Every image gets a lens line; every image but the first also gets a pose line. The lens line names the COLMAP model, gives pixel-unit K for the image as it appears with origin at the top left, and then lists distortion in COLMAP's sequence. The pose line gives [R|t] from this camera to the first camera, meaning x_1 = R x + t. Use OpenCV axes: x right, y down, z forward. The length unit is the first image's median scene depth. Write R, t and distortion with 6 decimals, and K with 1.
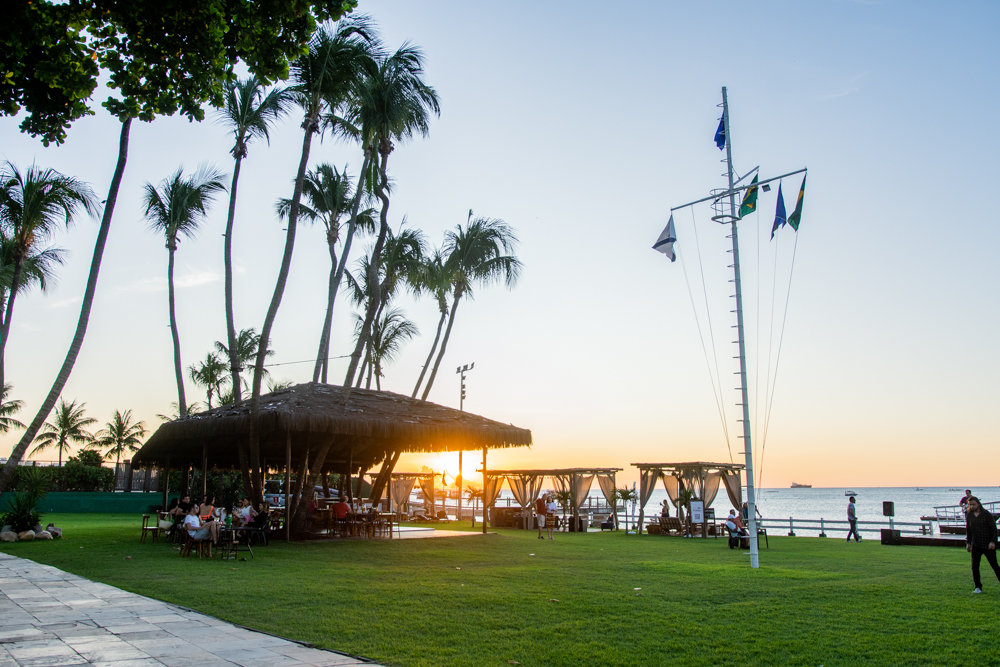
lens RADIAL K [[834.0, 0, 500.0], [0, 834.0, 333.5], [0, 0, 1]] dist [-0.054122, -0.001103]
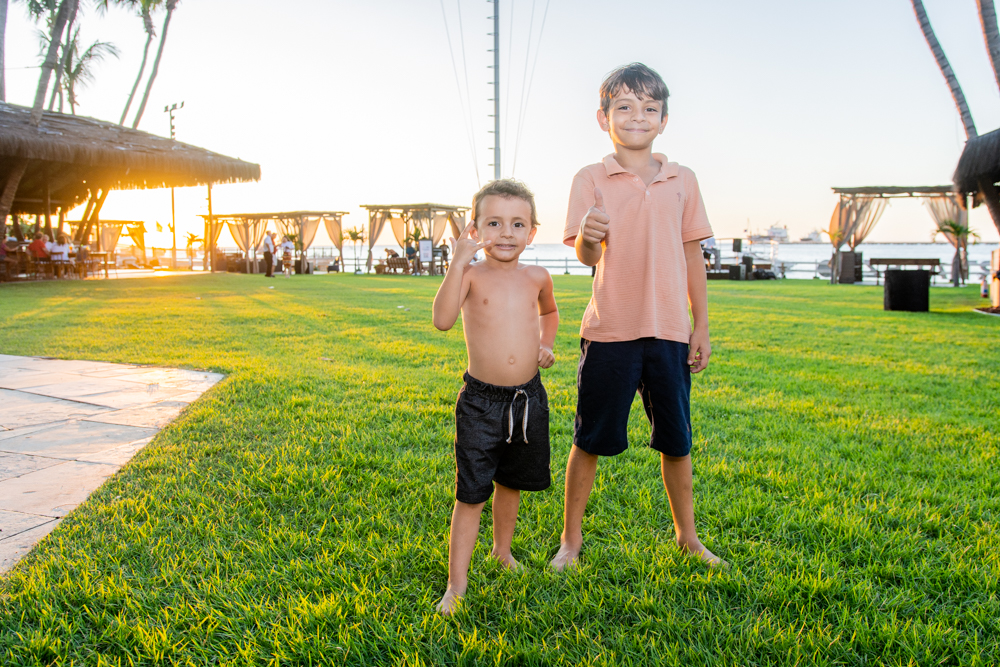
lens RADIAL K [[797.2, 0, 500.0], [0, 797.2, 333.5], [0, 0, 1]] dist [-0.081174, 0.078759]
pose [[0.938640, -0.040674, 0.342493, -0.017654], [-0.061173, 0.957645, 0.281378, 0.025729], [-0.339431, -0.285064, 0.896395, 0.043973]]
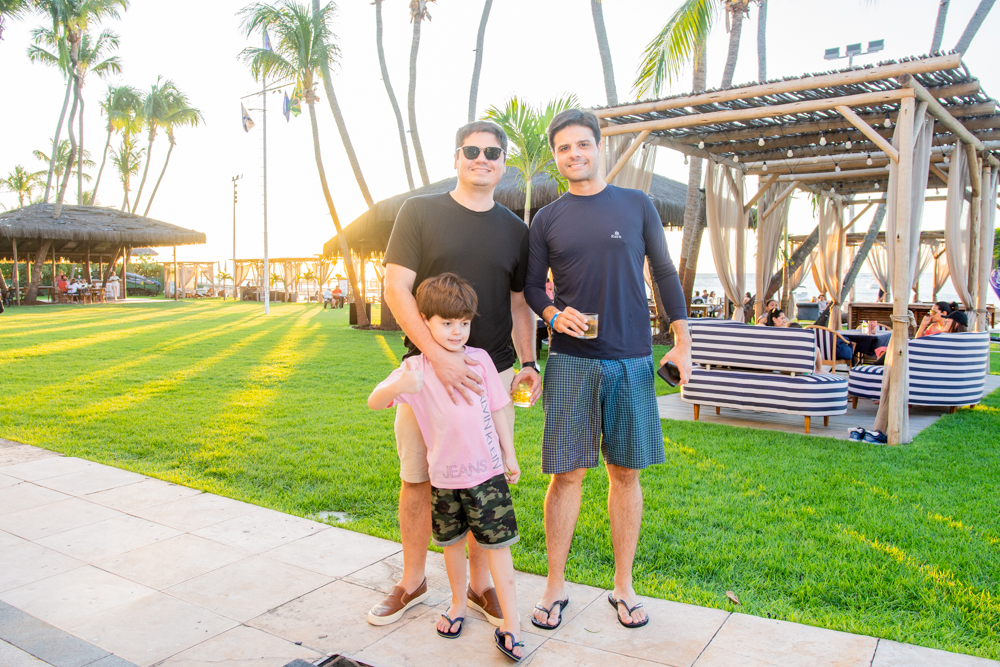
lens RADIAL K [[797.2, 0, 500.0], [0, 797.2, 333.5], [0, 0, 1]] dist [-0.081174, 0.078759]
pose [[0.990756, -0.017096, 0.134572, 0.309735], [-0.017819, 0.967031, 0.254035, -0.066248], [-0.134479, -0.254085, 0.957787, -0.396447]]
